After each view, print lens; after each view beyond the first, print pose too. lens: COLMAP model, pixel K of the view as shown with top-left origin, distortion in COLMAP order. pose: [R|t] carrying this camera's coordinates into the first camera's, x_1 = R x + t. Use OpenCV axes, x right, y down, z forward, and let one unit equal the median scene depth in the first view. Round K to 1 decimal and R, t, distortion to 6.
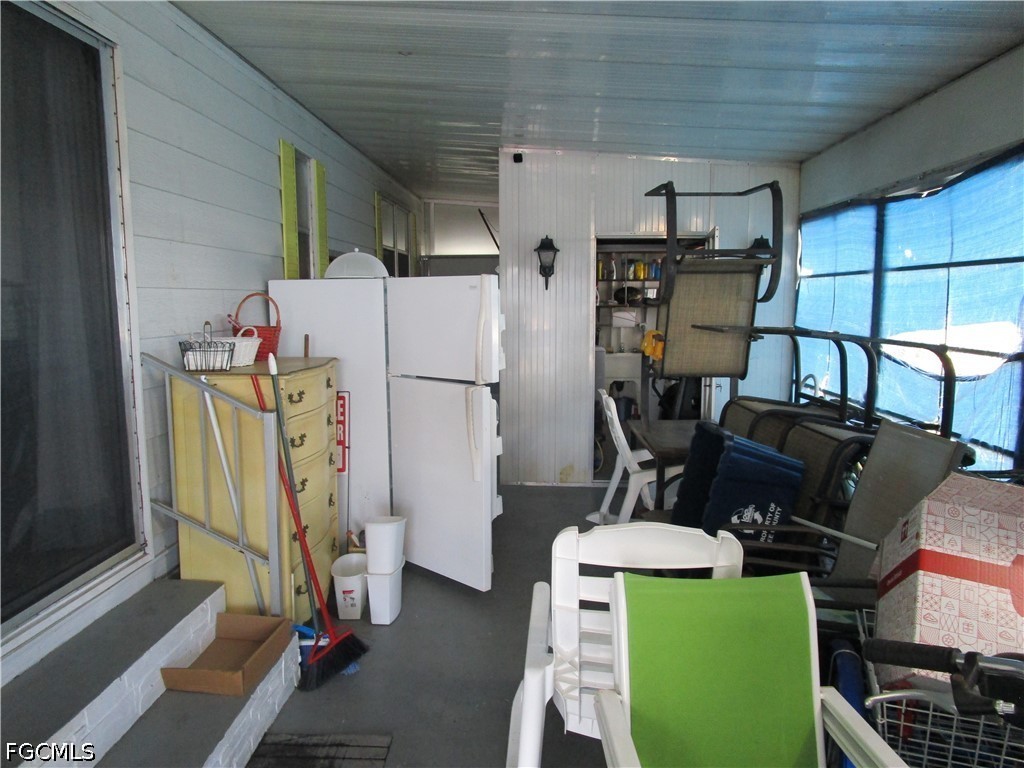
lens RADIAL K [[723.9, 0, 515.8], [0, 723.9, 385.4], [0, 0, 1]] dist [-0.035045, 0.015268]
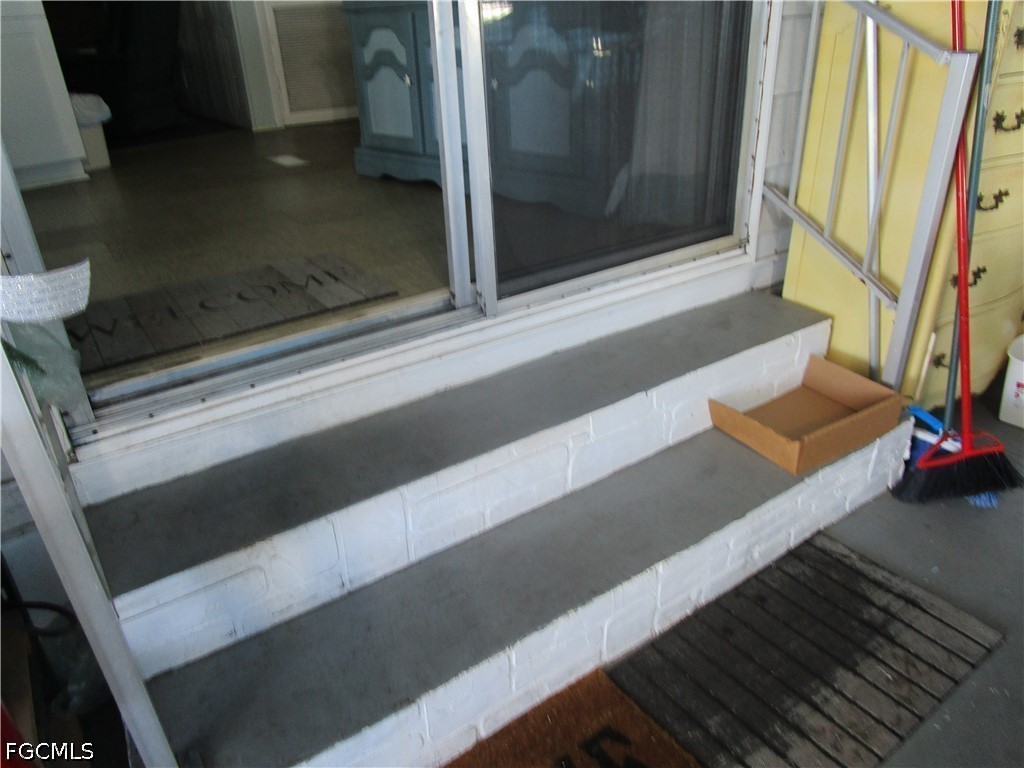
lens RADIAL K [[723.9, 0, 518.1], [0, 723.9, 391.6], [0, 0, 1]] dist [-0.035045, 0.015268]
pose [[0.594866, 0.352867, -0.722232, -0.048904], [-0.057942, 0.914981, 0.399315, 0.075529], [0.801734, -0.195691, 0.564737, 0.337598]]
